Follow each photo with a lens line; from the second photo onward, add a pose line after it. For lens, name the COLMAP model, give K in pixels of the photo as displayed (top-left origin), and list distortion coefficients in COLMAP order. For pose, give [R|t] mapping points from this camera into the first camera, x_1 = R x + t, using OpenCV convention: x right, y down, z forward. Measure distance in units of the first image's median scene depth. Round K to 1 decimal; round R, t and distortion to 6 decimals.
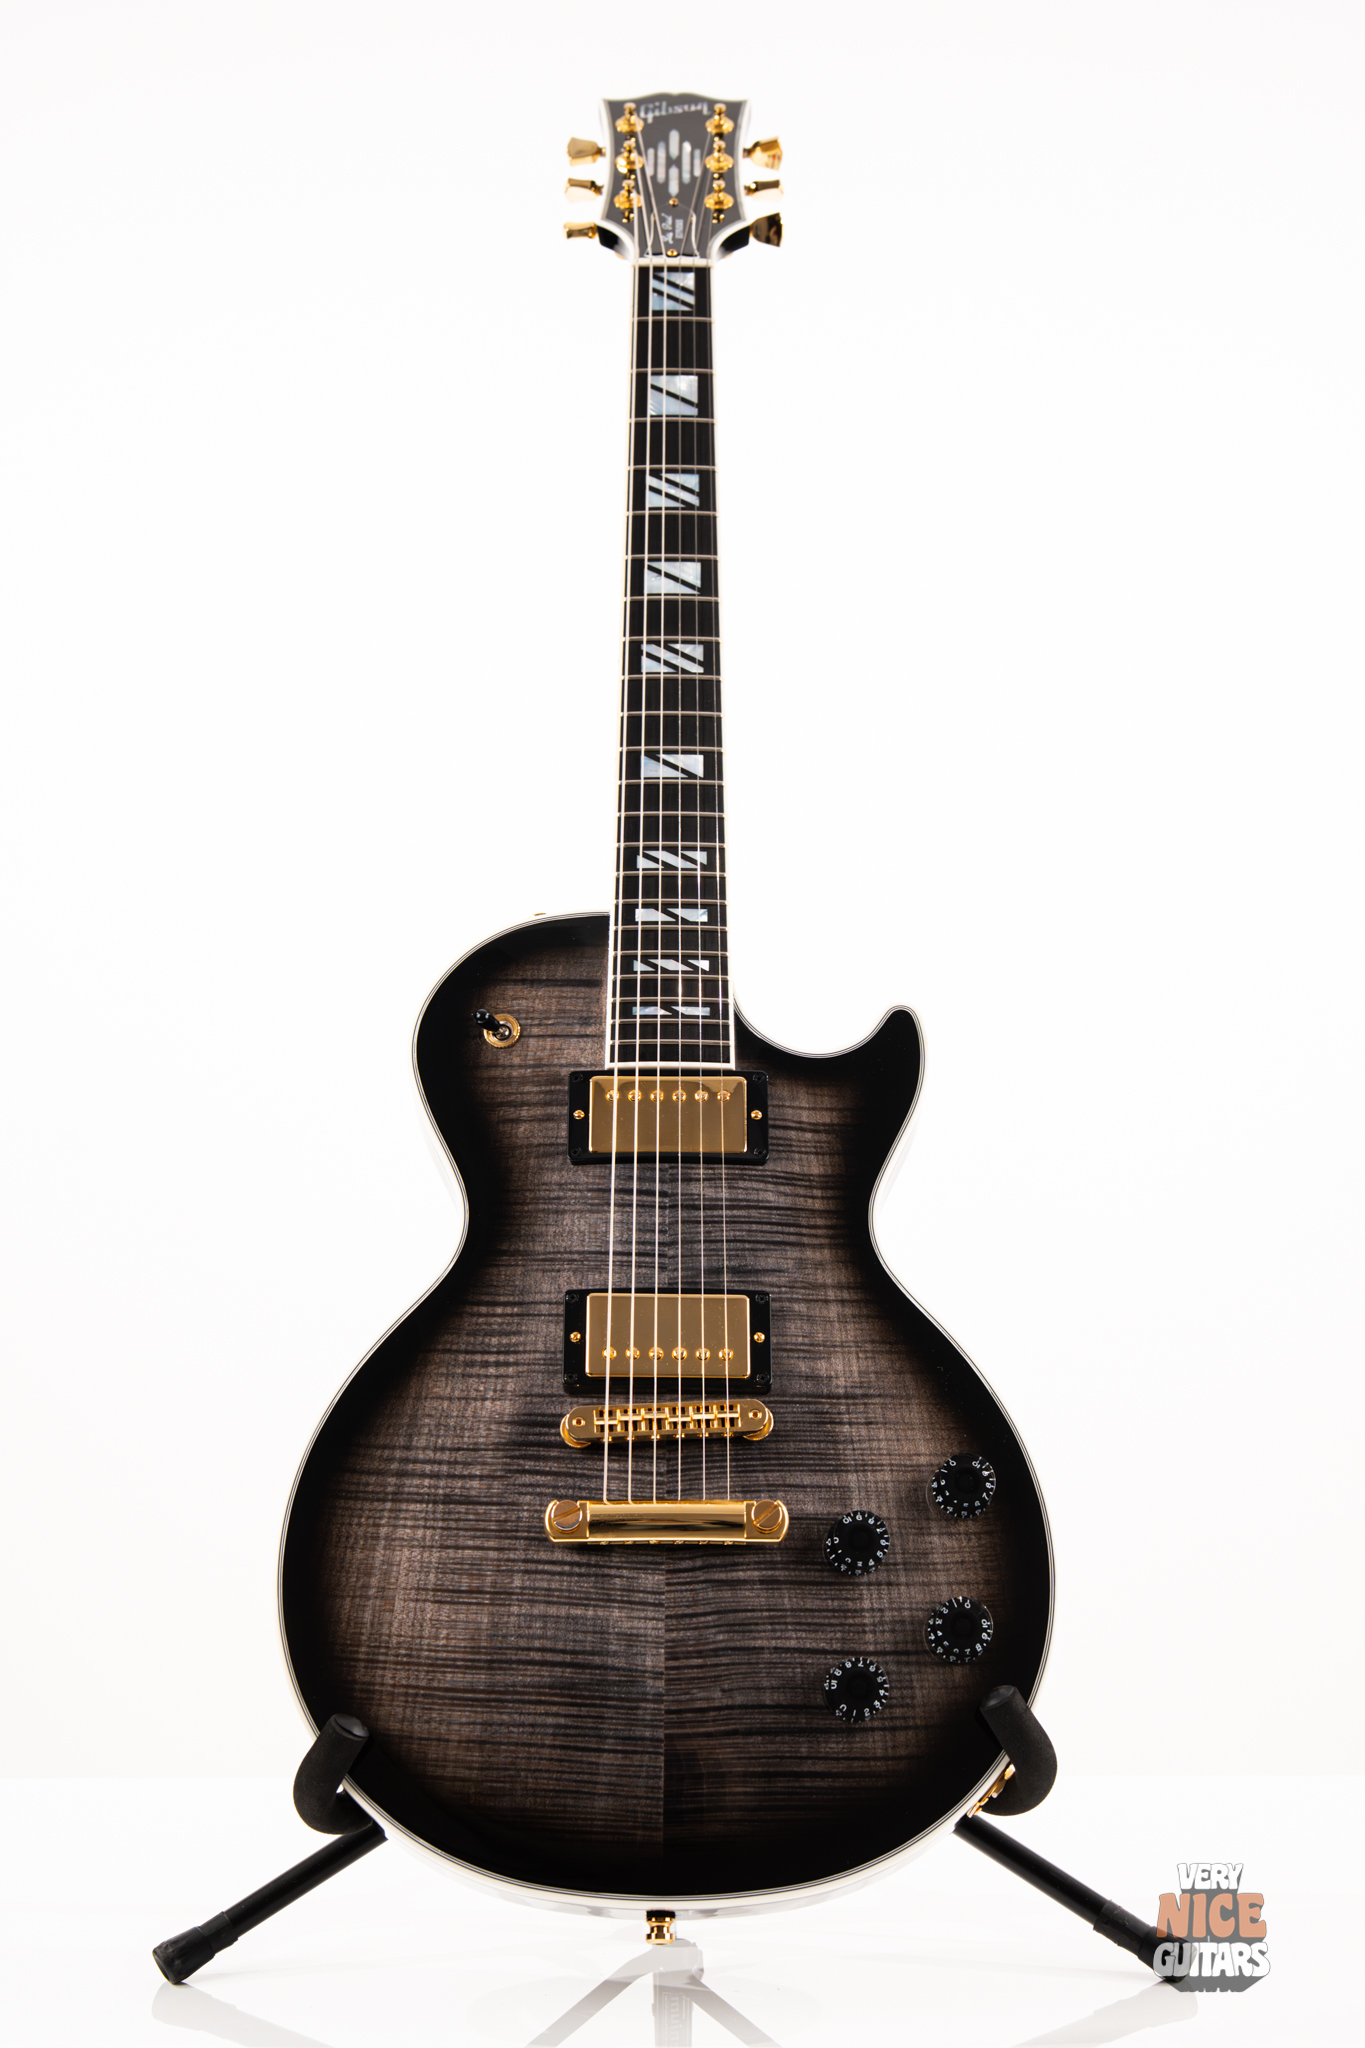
lens RADIAL K [[2920.4, 0, 682.5], [0, 2920.4, 1024.0], [0, 0, 1]] dist [0.099532, -0.319719]
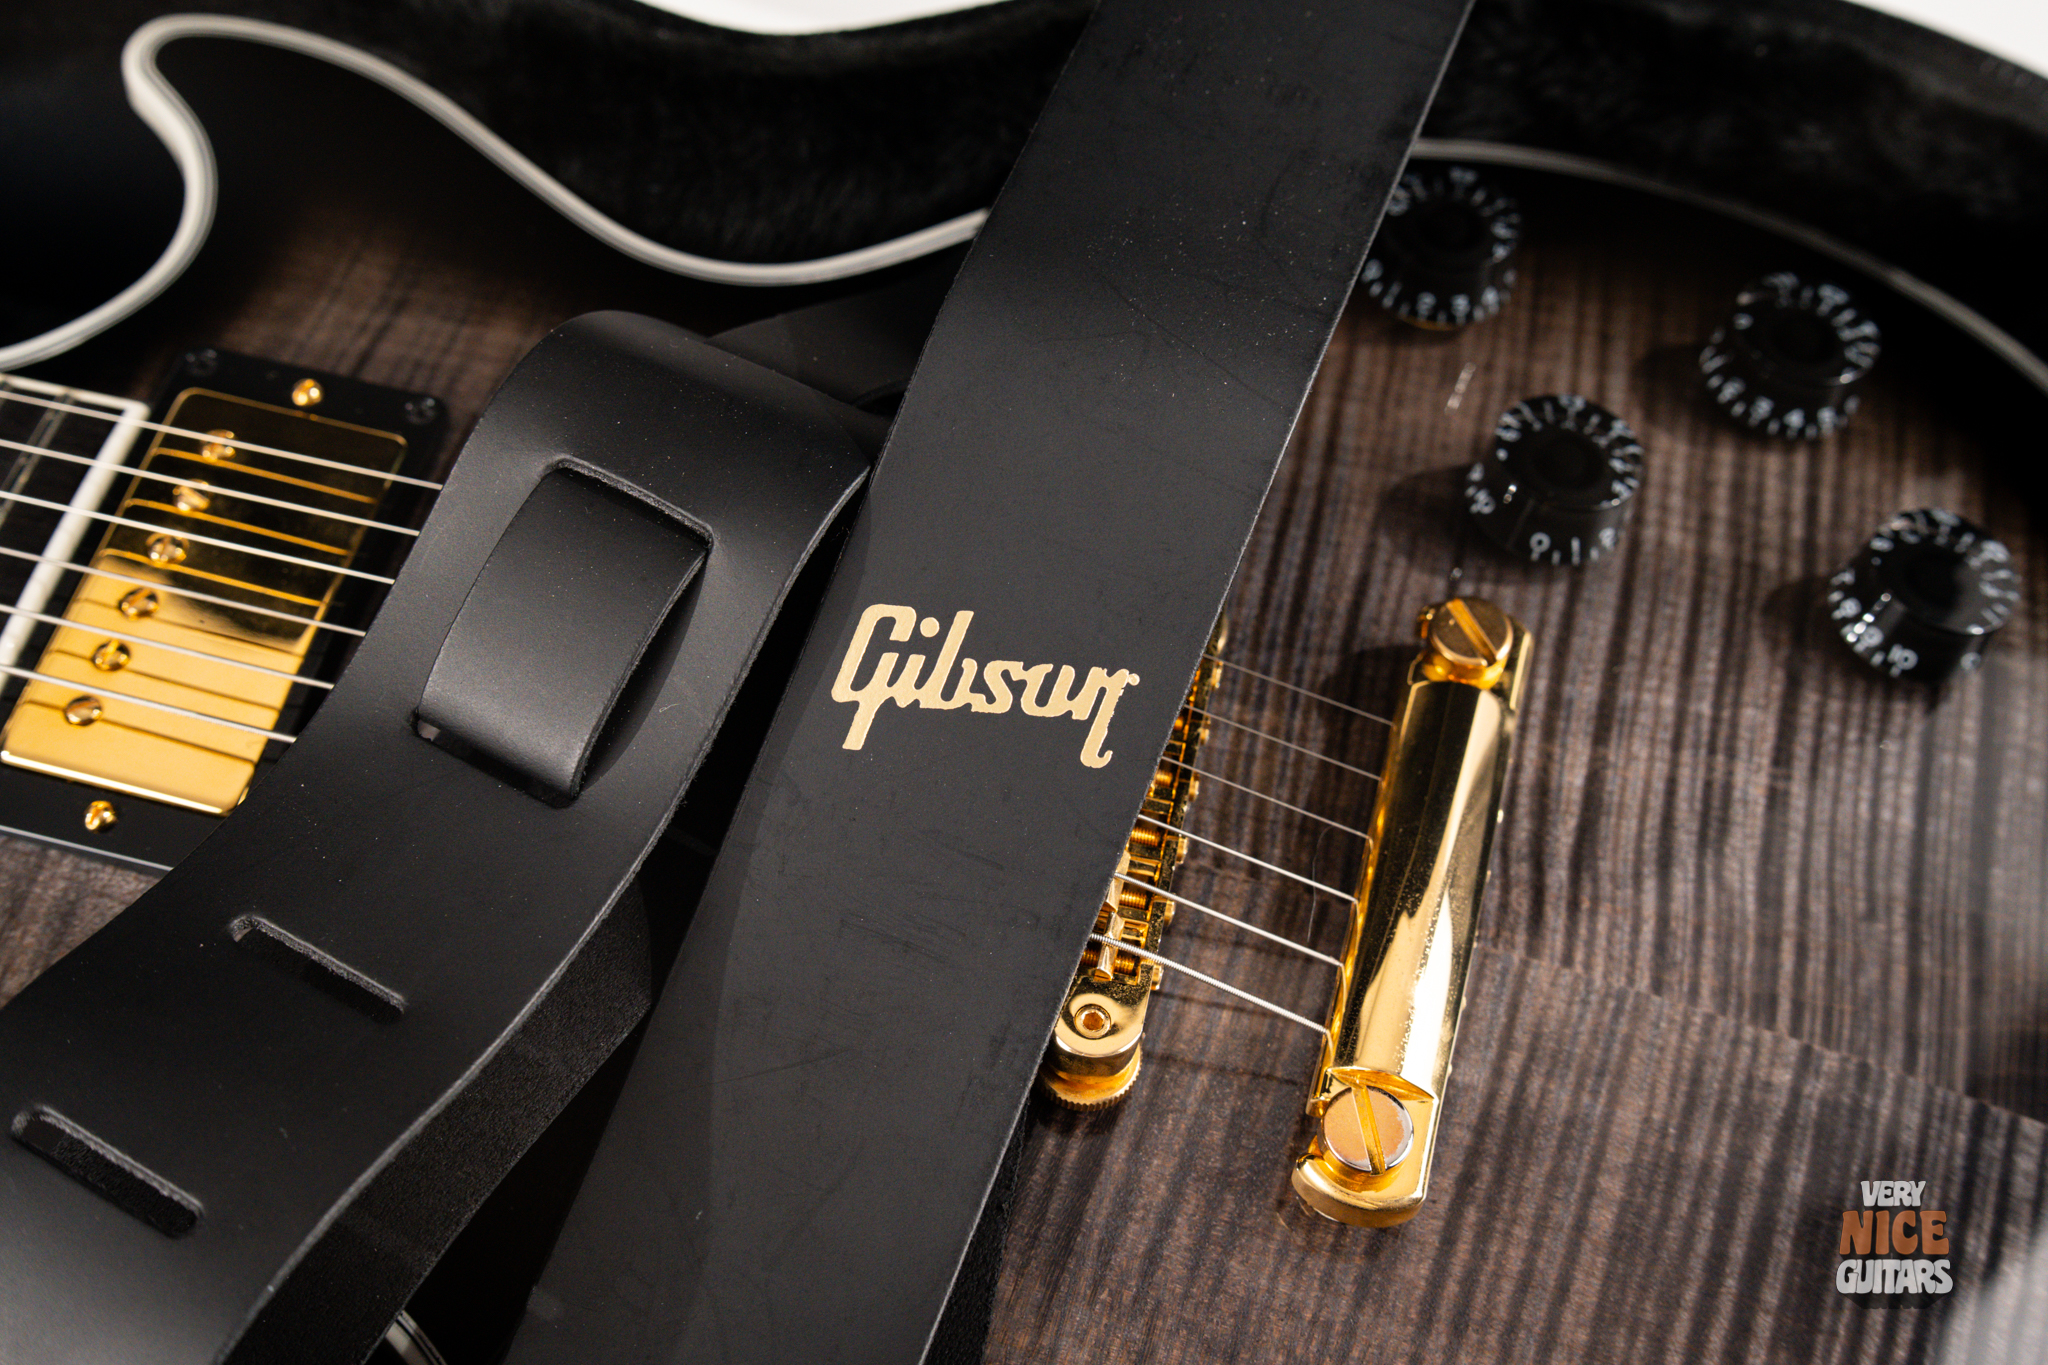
lens RADIAL K [[2998.3, 0, 1017.0], [0, 2998.3, 685.2], [0, 0, 1]] dist [0.077177, -0.069485]
pose [[0.254920, -0.826067, 0.502622, -0.171023], [0.852841, 0.437047, 0.285748, 0.017424], [-0.455717, 0.355814, 0.815916, 0.707298]]
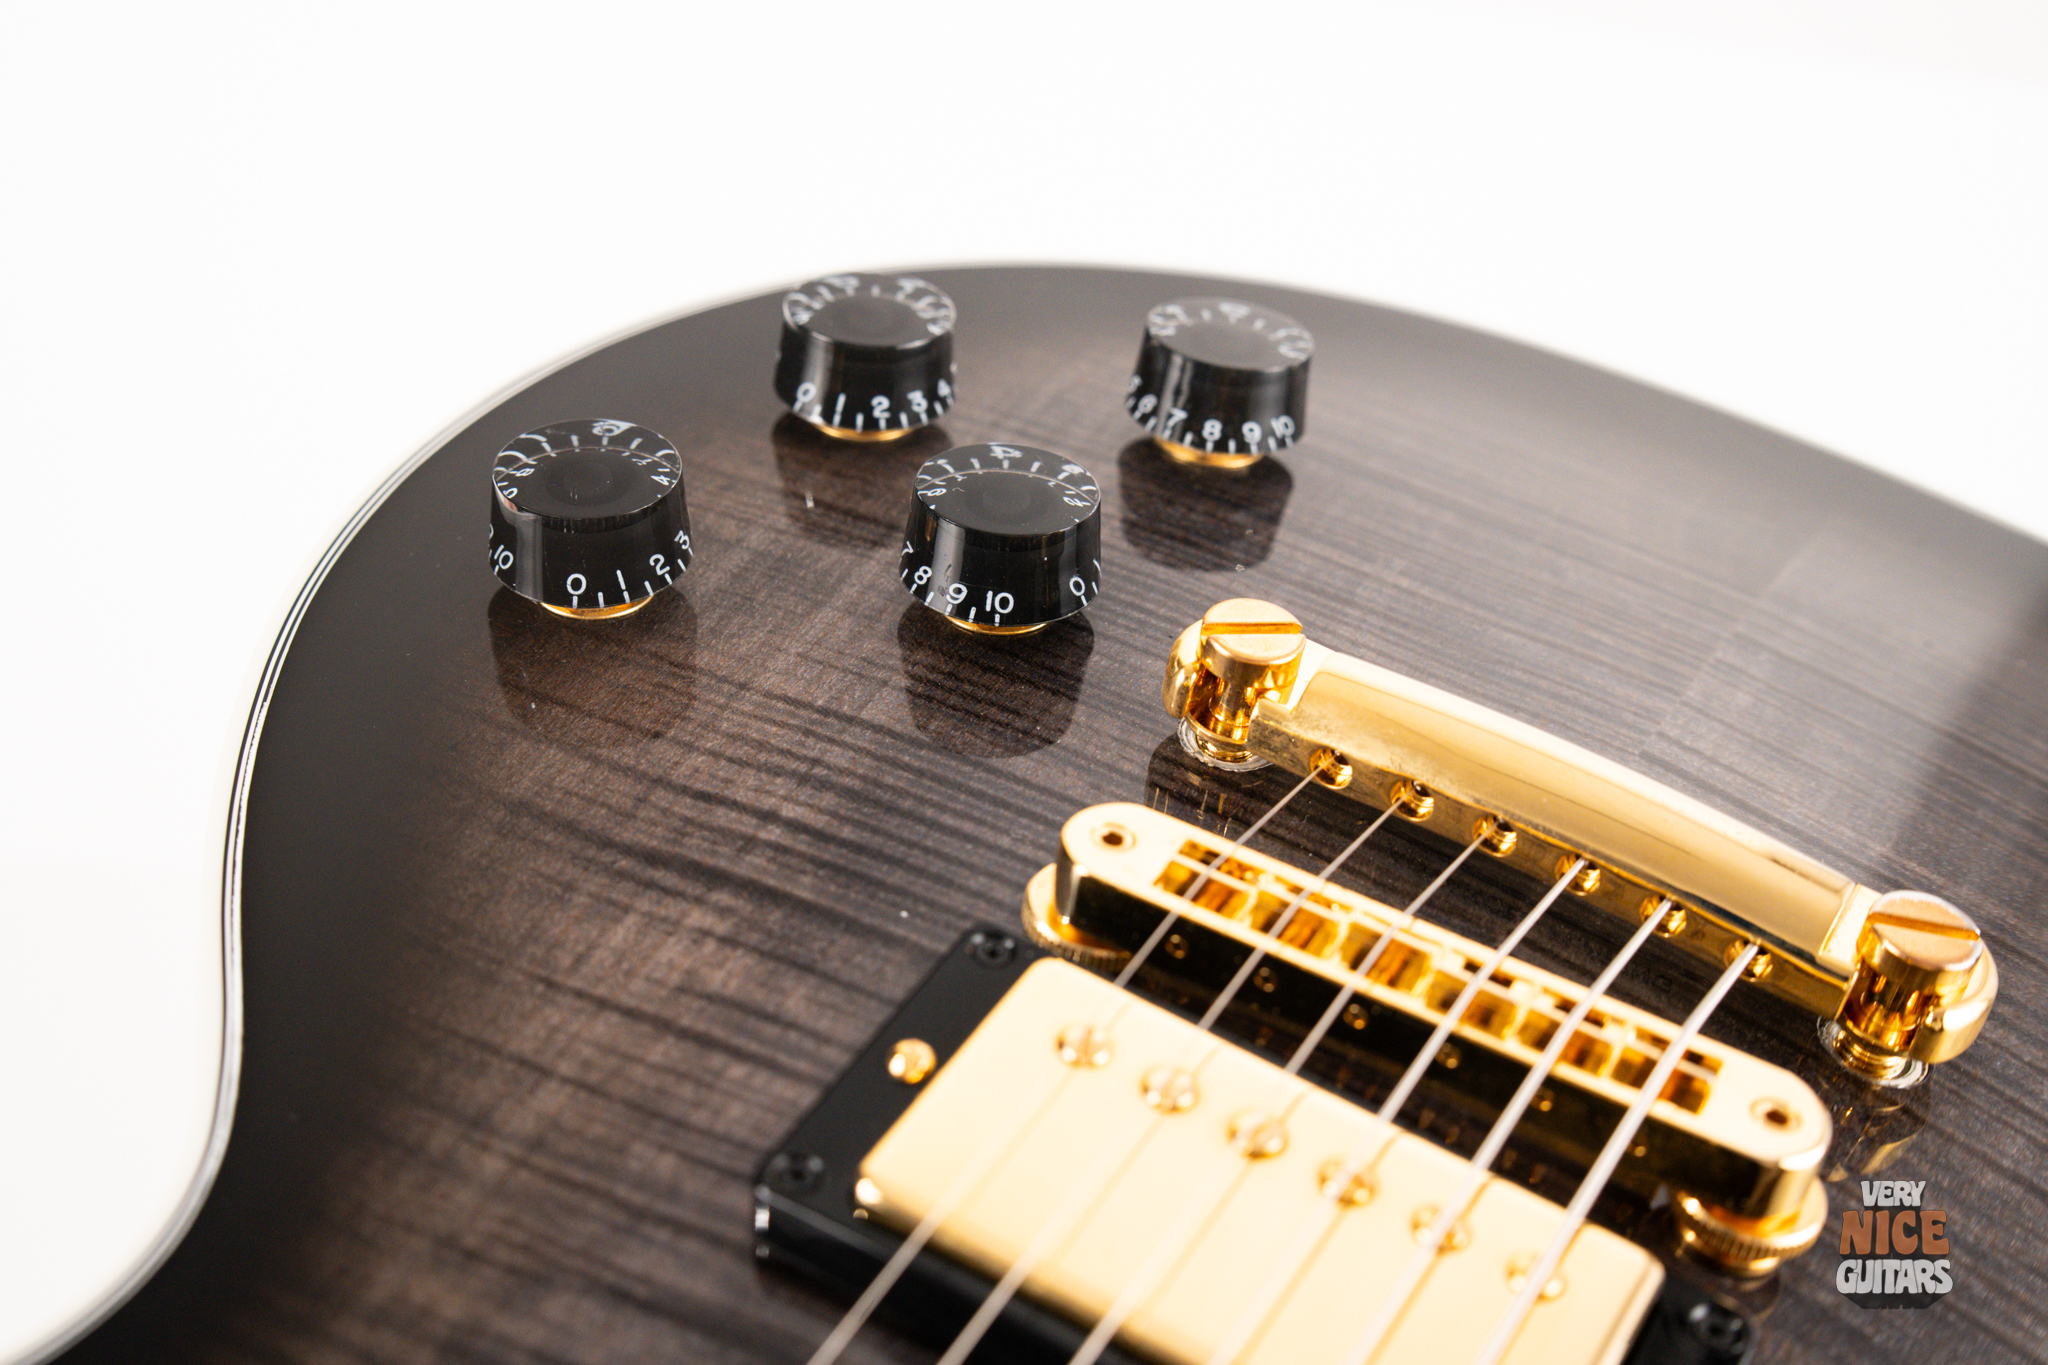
lens RADIAL K [[2920.4, 0, 1011.7], [0, 2920.4, 683.7], [0, 0, 1]] dist [0.099532, -0.319719]
pose [[-0.851032, -0.422389, 0.311982, -0.041291], [0.392662, -0.117407, 0.912158, -0.100925], [-0.348657, 0.898779, 0.265773, 0.910624]]
